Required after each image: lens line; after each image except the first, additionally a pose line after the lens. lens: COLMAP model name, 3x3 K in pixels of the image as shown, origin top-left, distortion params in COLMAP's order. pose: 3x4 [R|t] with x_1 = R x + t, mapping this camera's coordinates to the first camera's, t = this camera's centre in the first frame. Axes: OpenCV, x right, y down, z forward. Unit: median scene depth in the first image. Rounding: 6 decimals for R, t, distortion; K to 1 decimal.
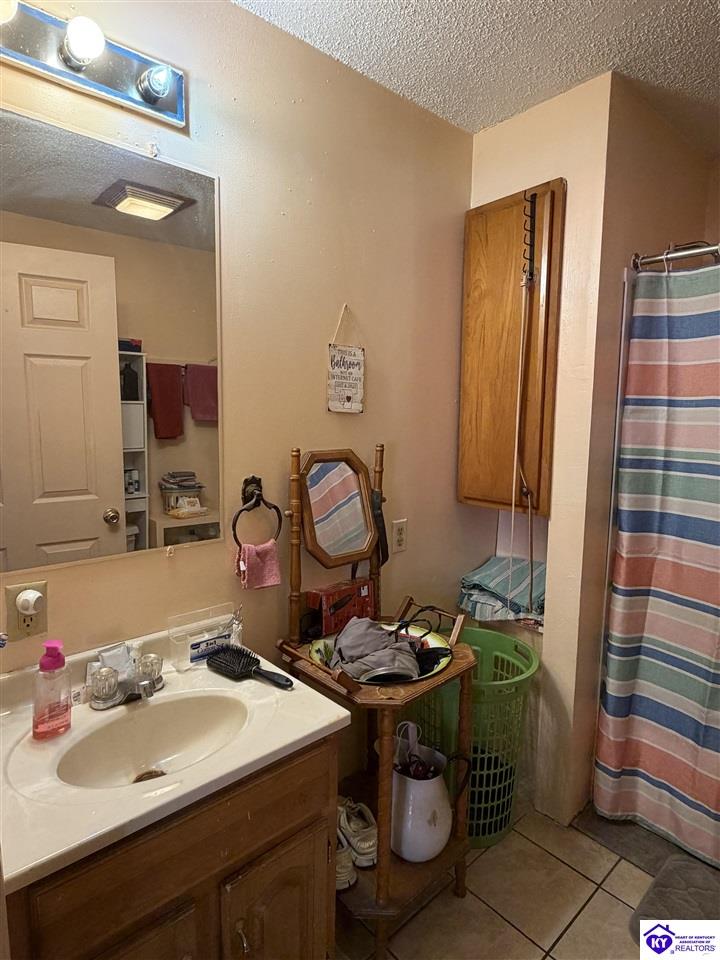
lens RADIAL K [[539.8, 0, 360.1], [0, 539.8, 477.7], [0, 0, 1]] dist [-0.001768, 0.002236]
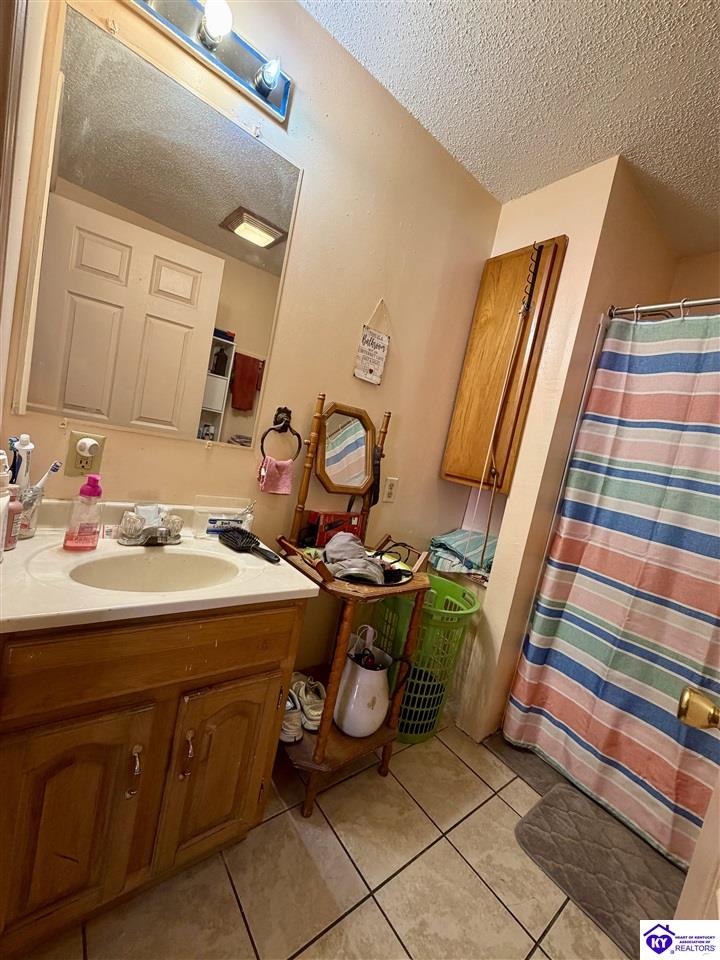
lens RADIAL K [[381.0, 0, 360.4], [0, 381.0, 477.4], [0, 0, 1]] dist [-0.000032, -0.000568]
pose [[0.980803, 0.189611, -0.045536, 0.042852], [-0.191186, 0.980994, -0.033145, 0.136093], [0.038386, 0.041214, 0.998413, 0.092120]]
